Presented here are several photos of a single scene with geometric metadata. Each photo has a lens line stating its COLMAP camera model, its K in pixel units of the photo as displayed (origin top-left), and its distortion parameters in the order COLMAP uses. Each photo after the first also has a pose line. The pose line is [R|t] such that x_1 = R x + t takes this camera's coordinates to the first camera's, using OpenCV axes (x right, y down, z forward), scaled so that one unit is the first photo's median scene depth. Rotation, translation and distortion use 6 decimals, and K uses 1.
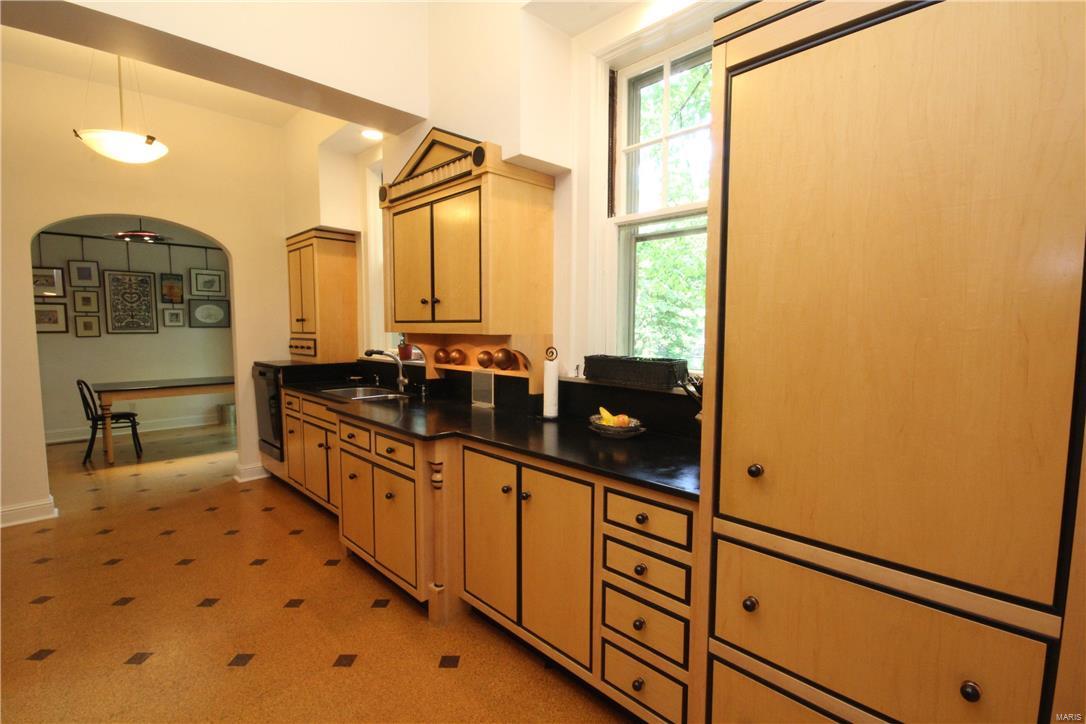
lens RADIAL K [[508.3, 0, 547.8], [0, 508.3, 366.3], [0, 0, 1]] dist [0.000827, -0.000467]
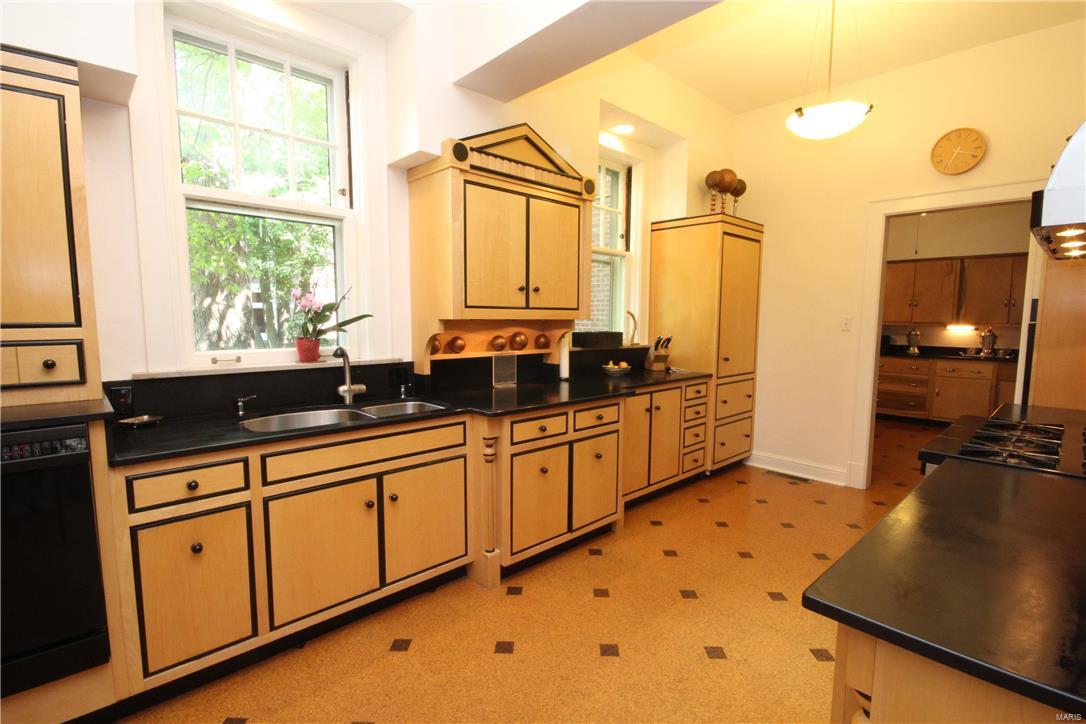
lens RADIAL K [[508.3, 0, 549.7], [0, 508.3, 366.0], [0, 0, 1]] dist [0.000827, -0.000467]
pose [[0.011903, -0.104653, 0.994438, -1.548765], [0.068340, 0.992268, 0.103606, -0.090223], [-0.997591, 0.066727, 0.018963, 1.130334]]
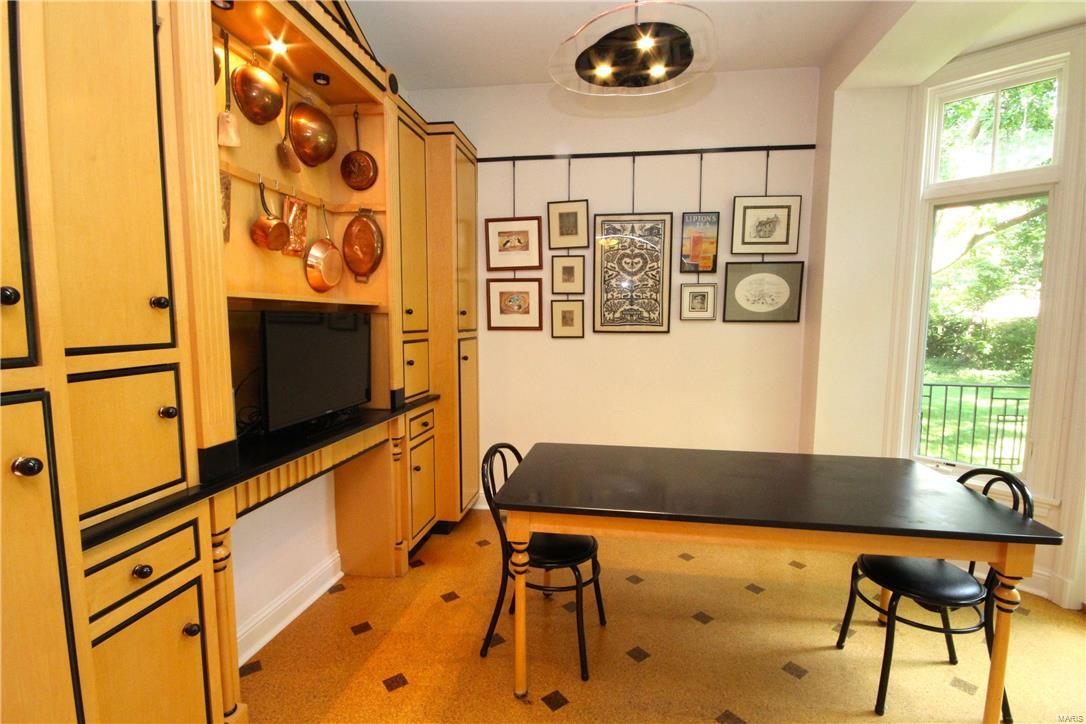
lens RADIAL K [[508.3, 0, 553.0], [0, 508.3, 368.4], [0, 0, 1]] dist [0.000827, -0.000467]
pose [[0.610570, 0.076392, -0.788269, -0.425363], [-0.064697, 0.996821, 0.046491, -0.044884], [0.789315, 0.022613, 0.613572, 0.585705]]
